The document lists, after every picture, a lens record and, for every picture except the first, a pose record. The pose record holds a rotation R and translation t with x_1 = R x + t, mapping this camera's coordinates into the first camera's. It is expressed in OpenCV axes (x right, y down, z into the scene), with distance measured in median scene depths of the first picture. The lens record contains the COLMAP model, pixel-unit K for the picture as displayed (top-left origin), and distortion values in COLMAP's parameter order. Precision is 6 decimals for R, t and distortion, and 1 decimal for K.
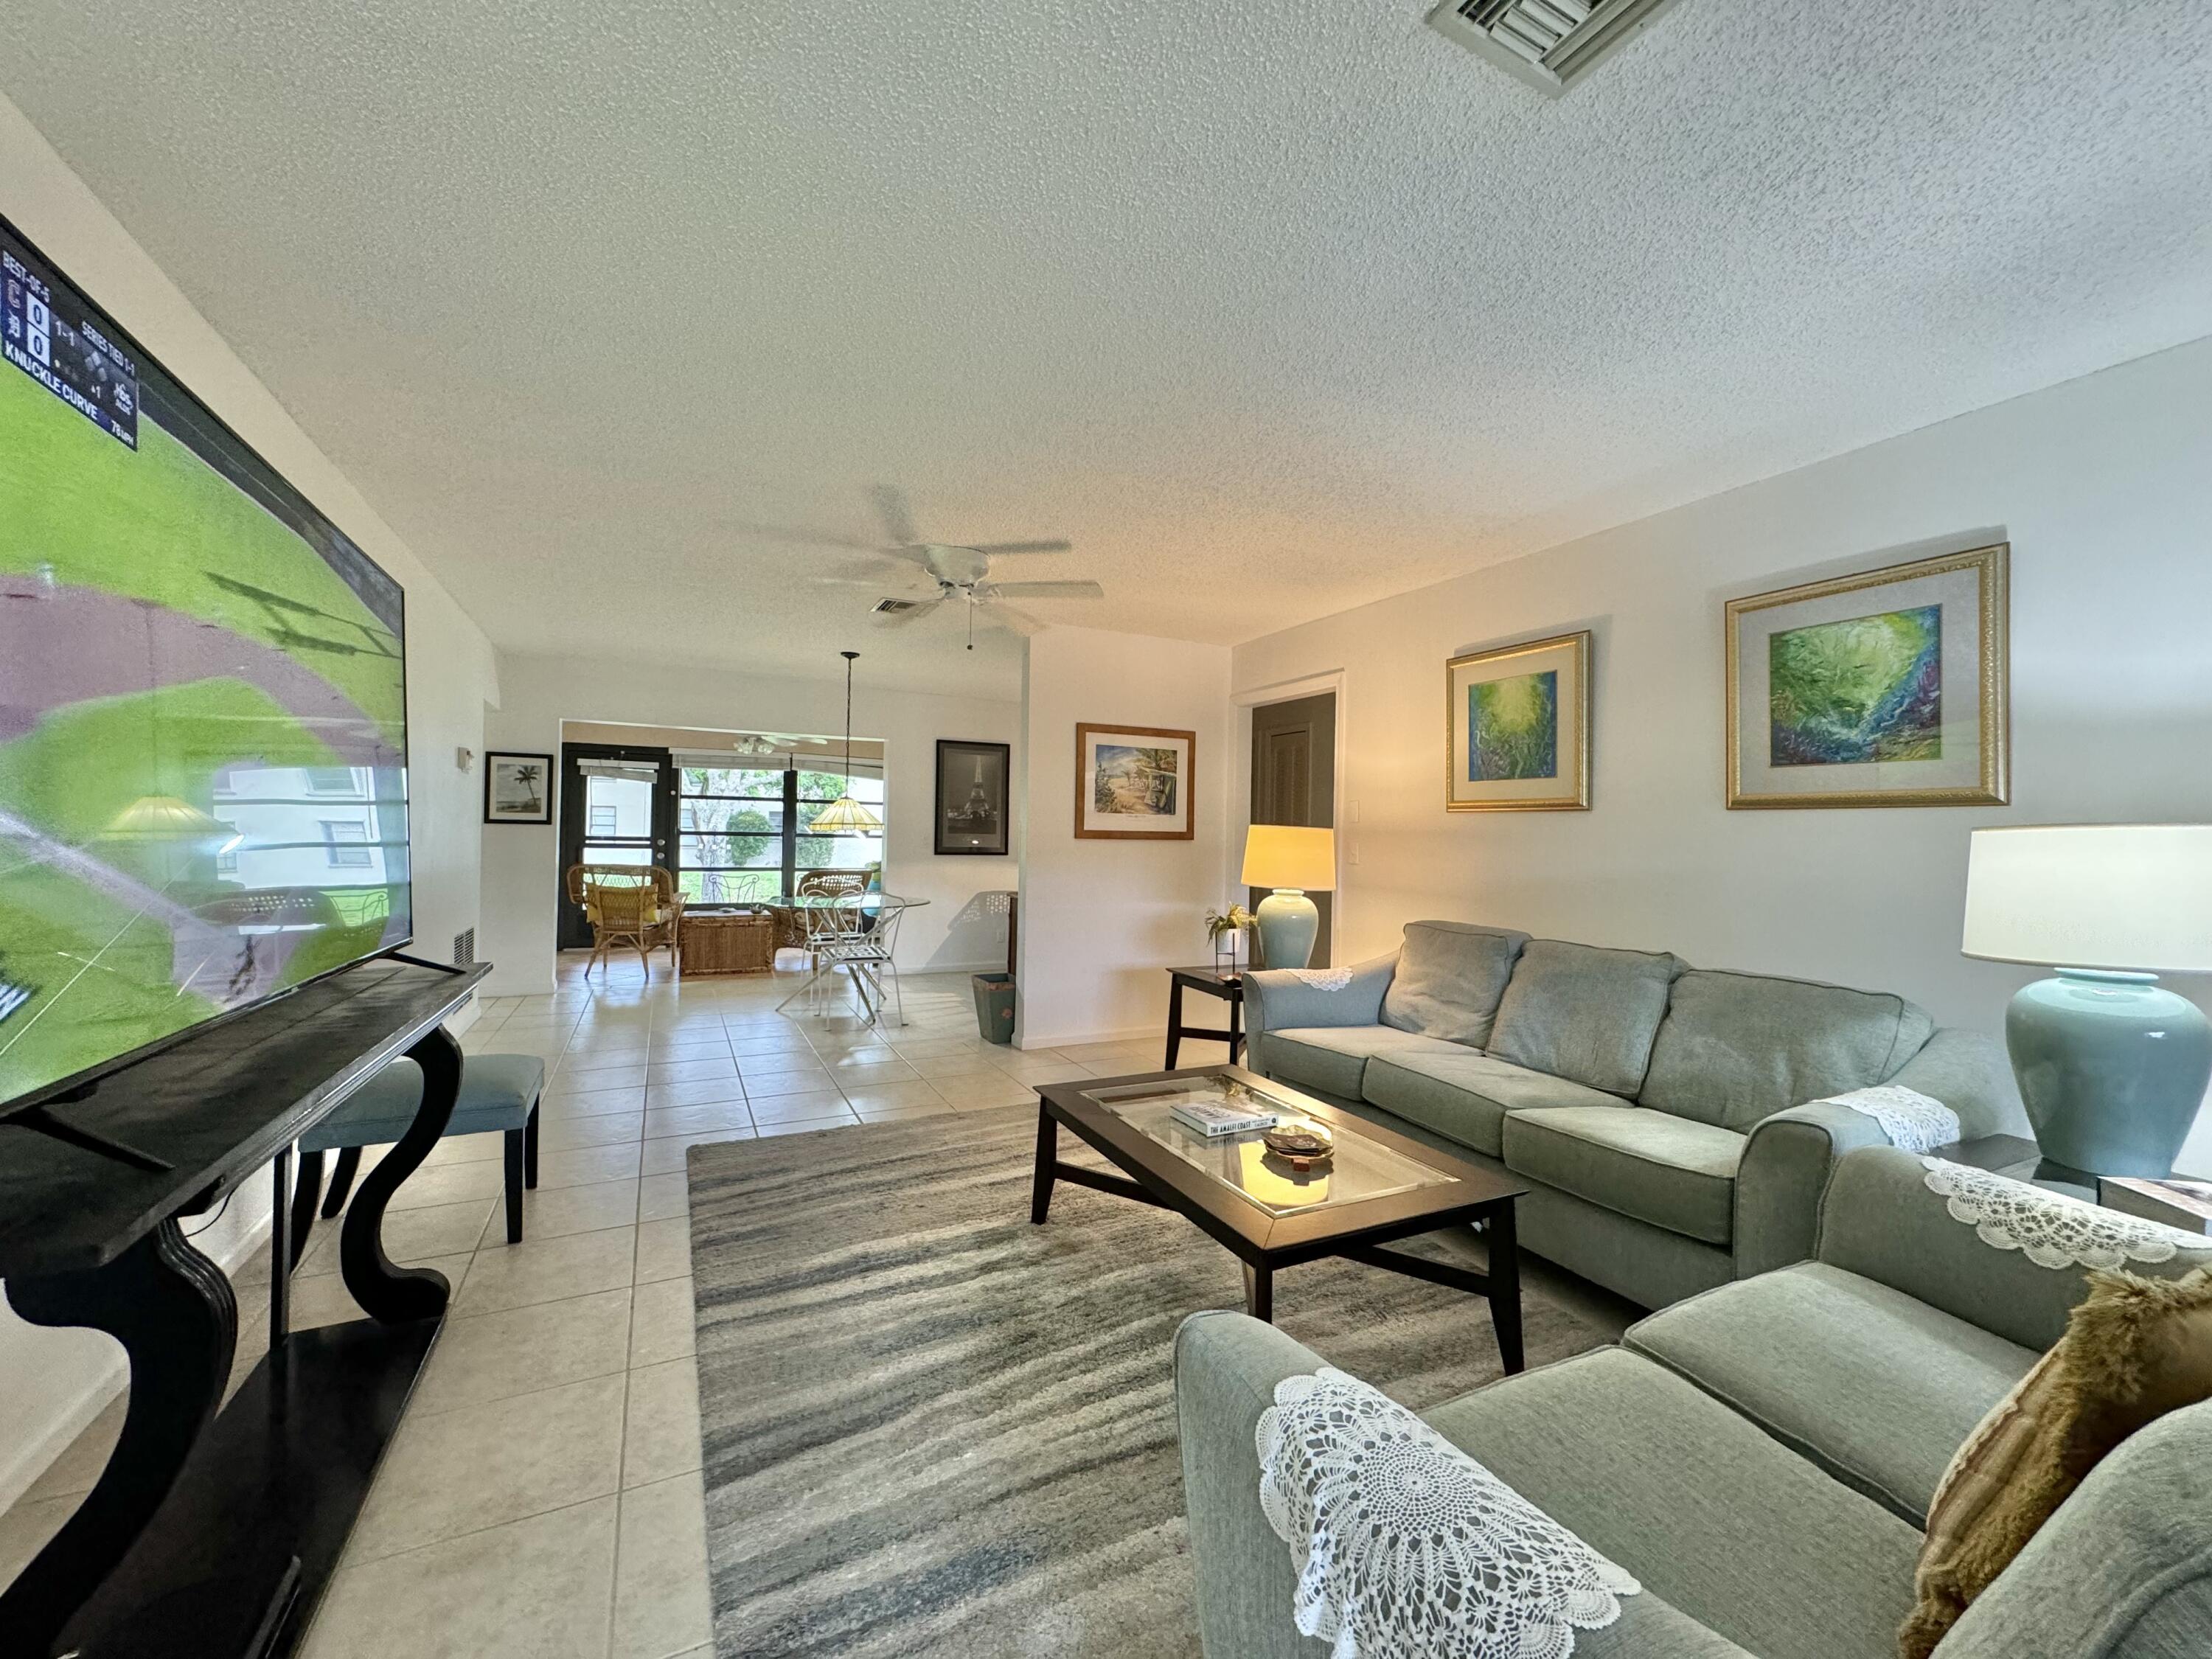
lens RADIAL K [[883.1, 0, 1108.8], [0, 883.1, 823.2], [0, 0, 1]] dist [-0.002478, 0.001314]
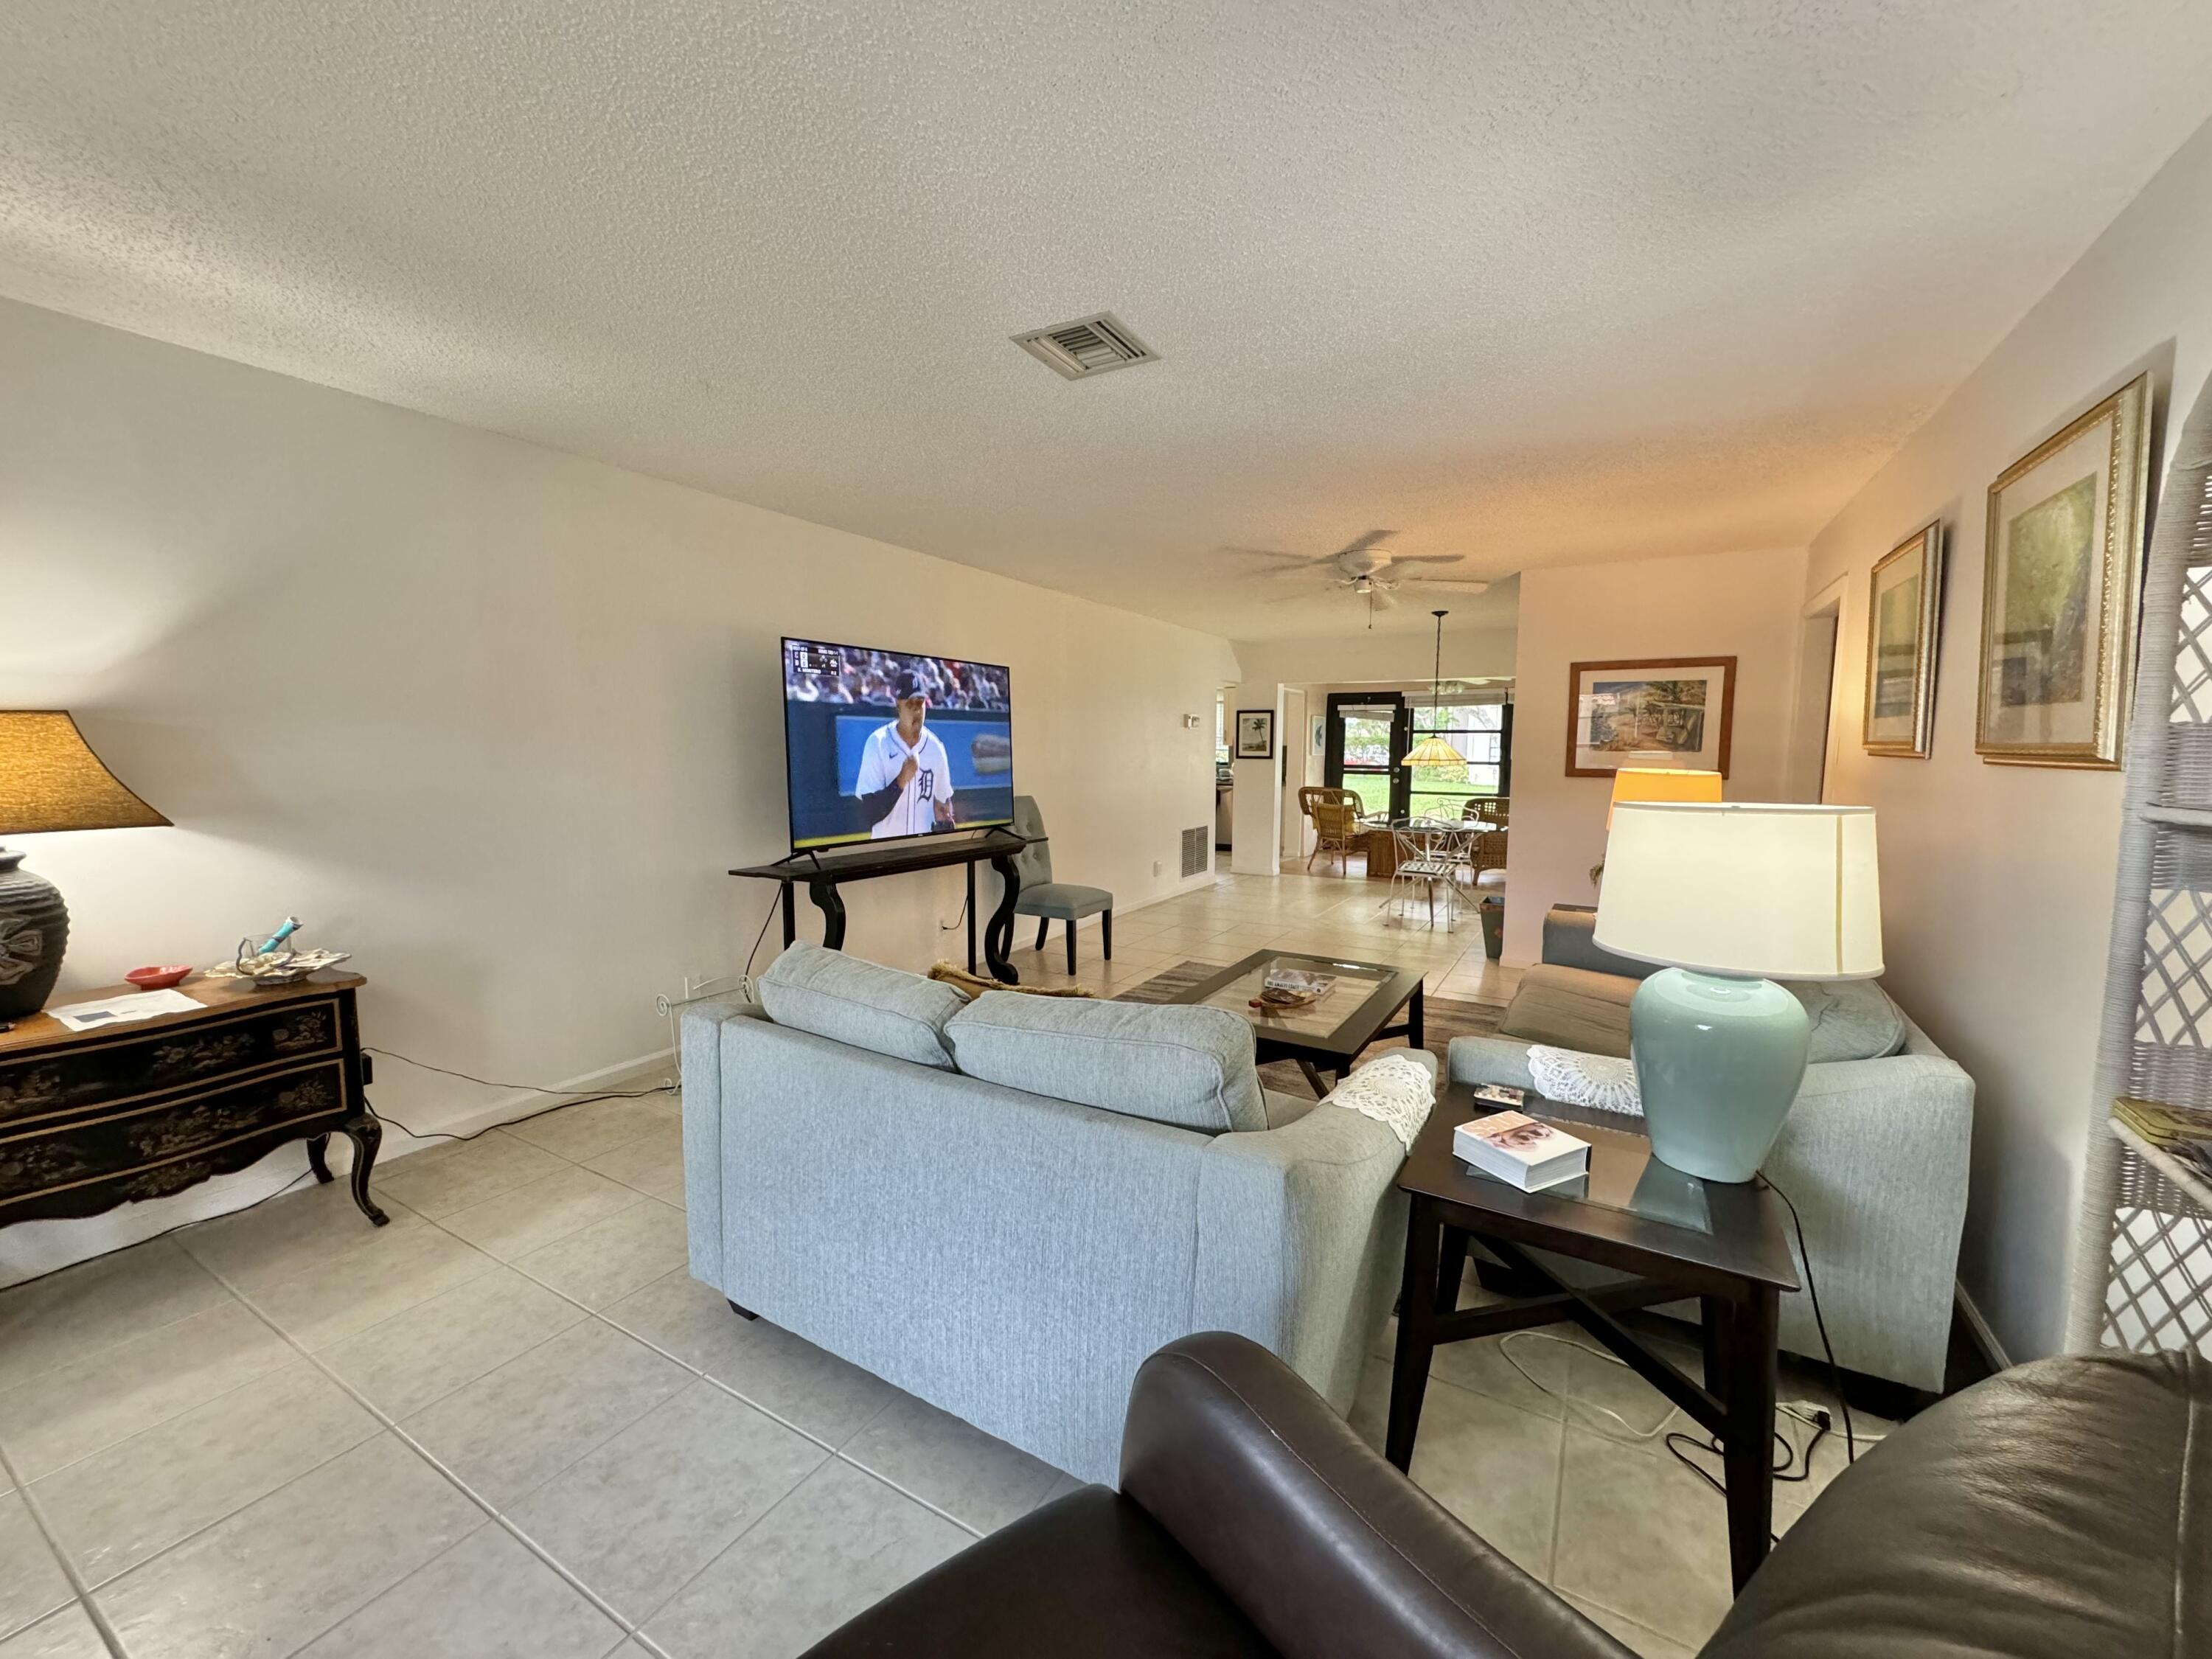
lens RADIAL K [[883.1, 0, 1106.2], [0, 883.1, 827.3], [0, 0, 1]] dist [-0.002478, 0.001314]
pose [[0.545834, 0.064122, -0.835437, 0.522084], [0.016712, 0.996036, 0.087367, -0.022300], [0.837727, -0.061650, 0.542598, -0.013668]]
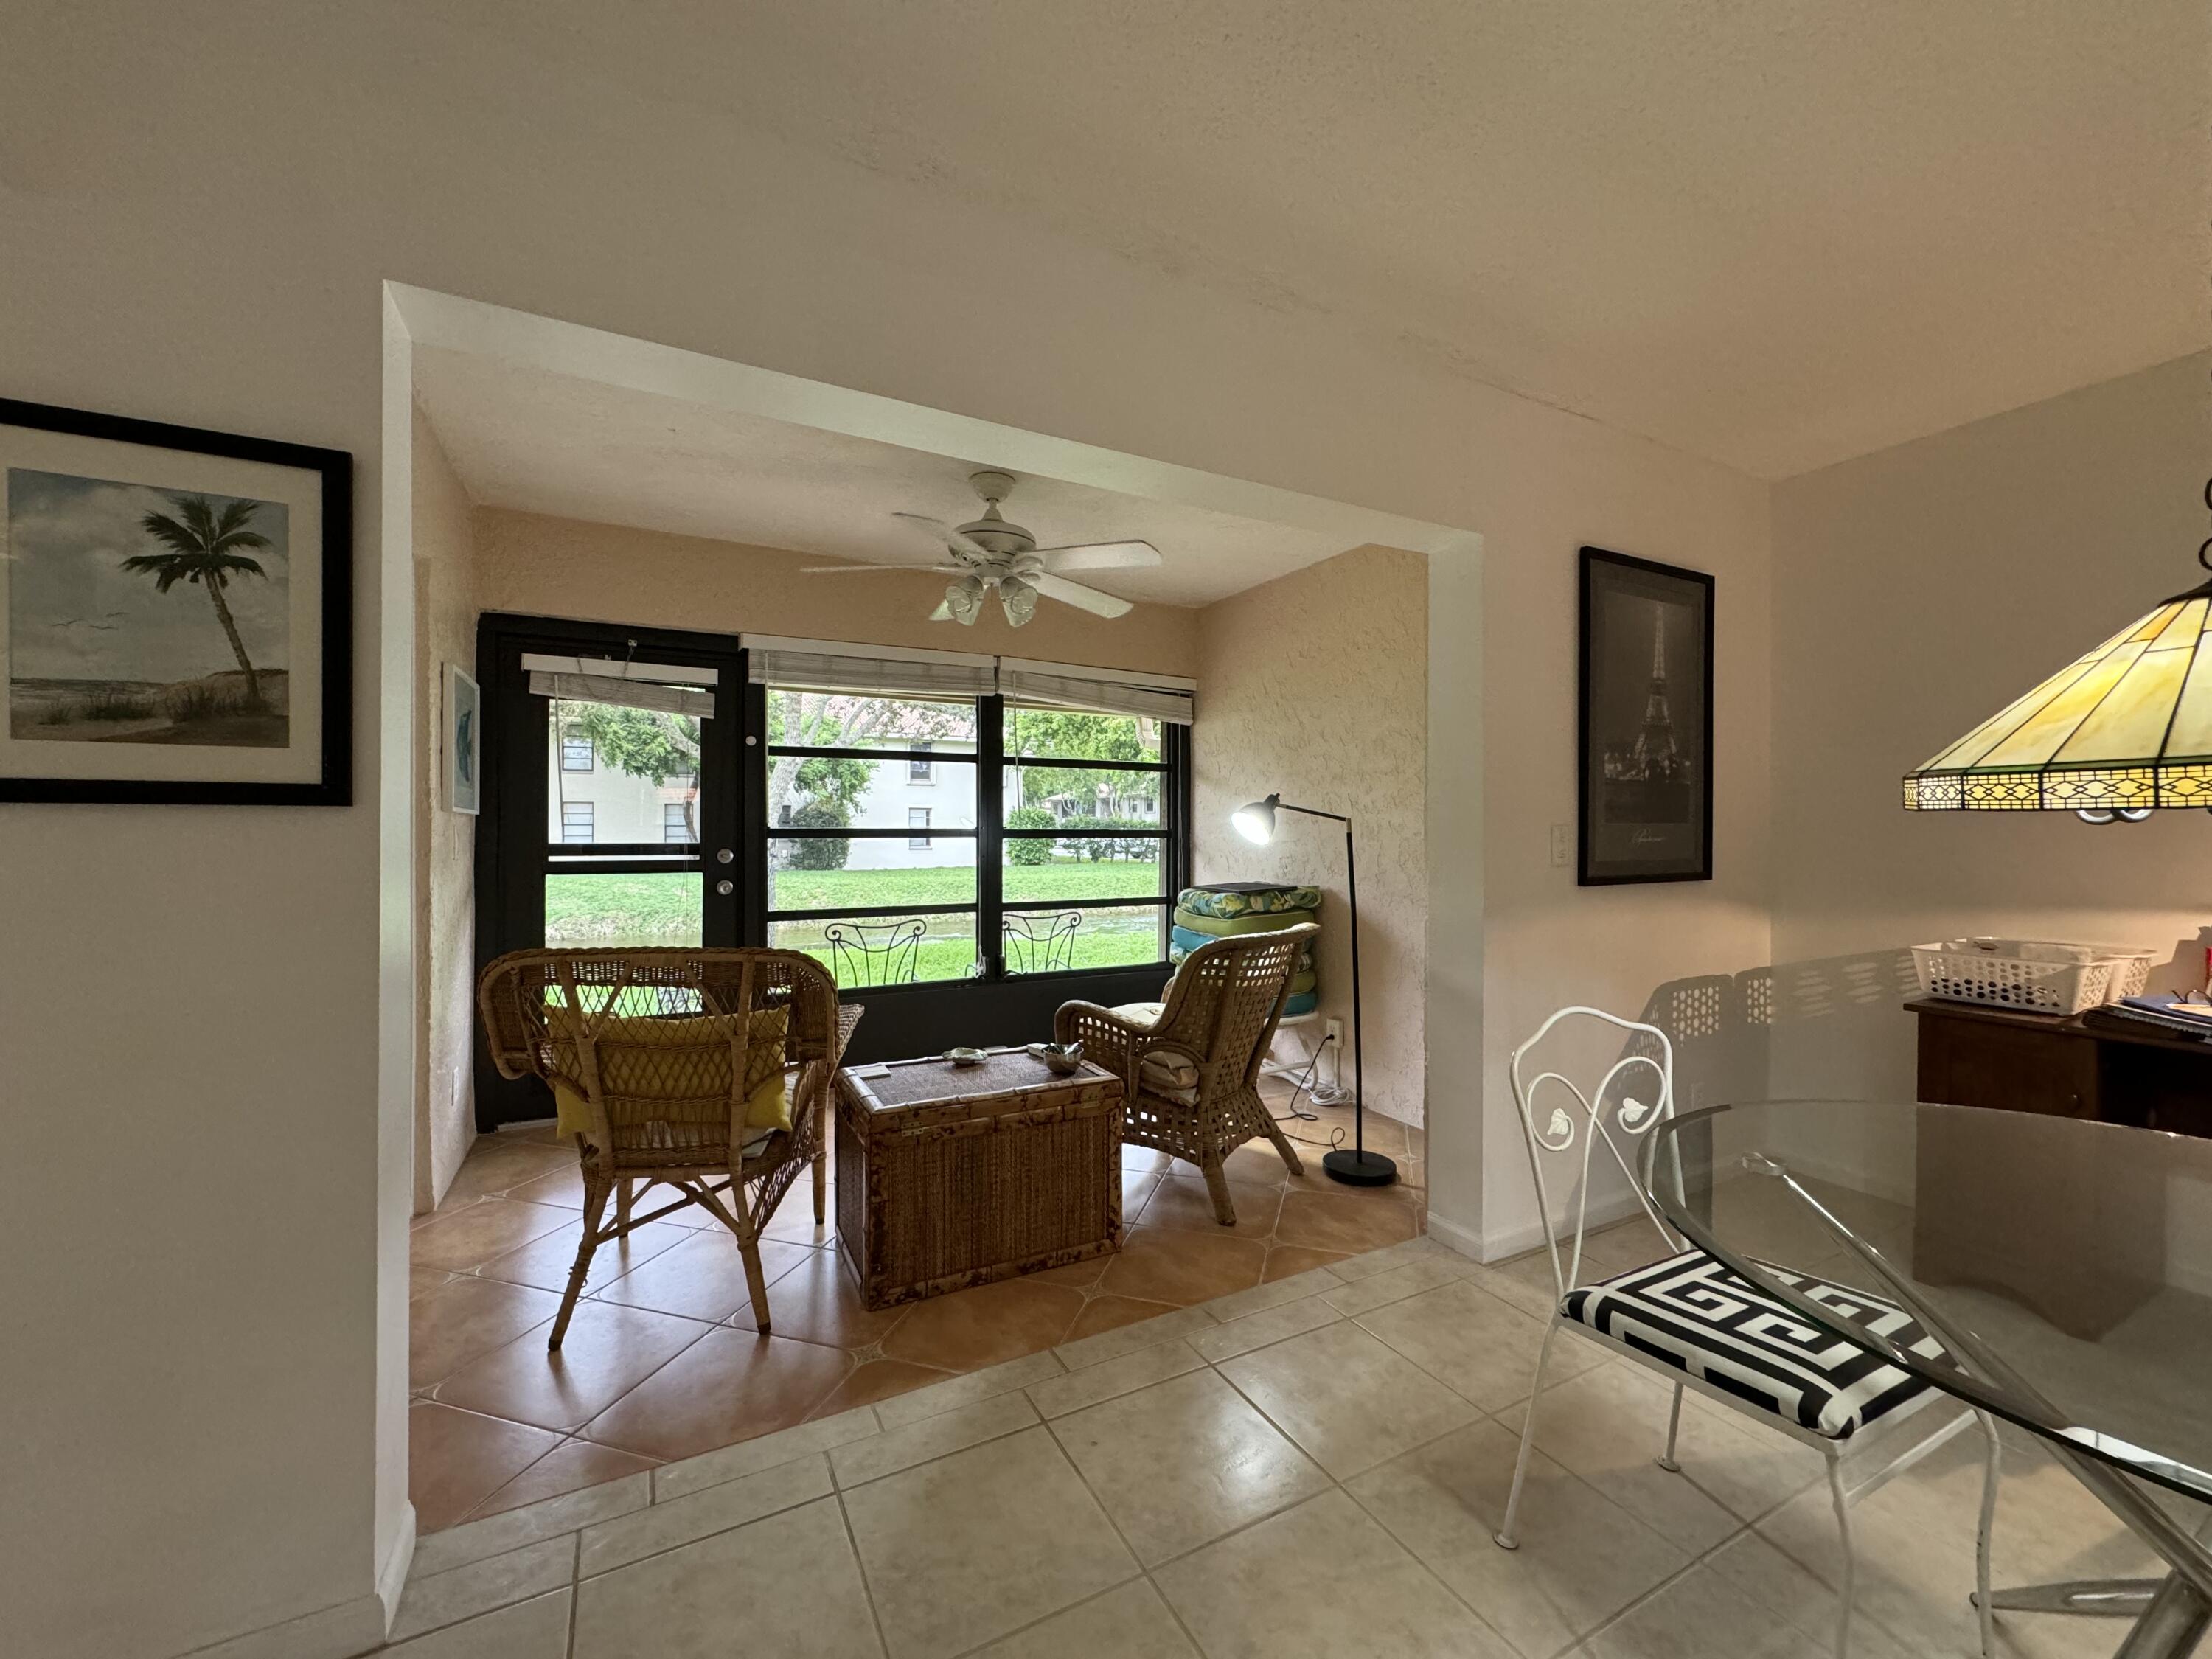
lens RADIAL K [[883.1, 0, 1095.8], [0, 883.1, 837.3], [0, 0, 1]] dist [-0.002478, 0.001314]
pose [[0.999809, -0.016588, 0.010308, -0.573382], [0.016315, 0.999528, 0.026024, 0.007149], [-0.010735, -0.025851, 0.999608, 0.981952]]
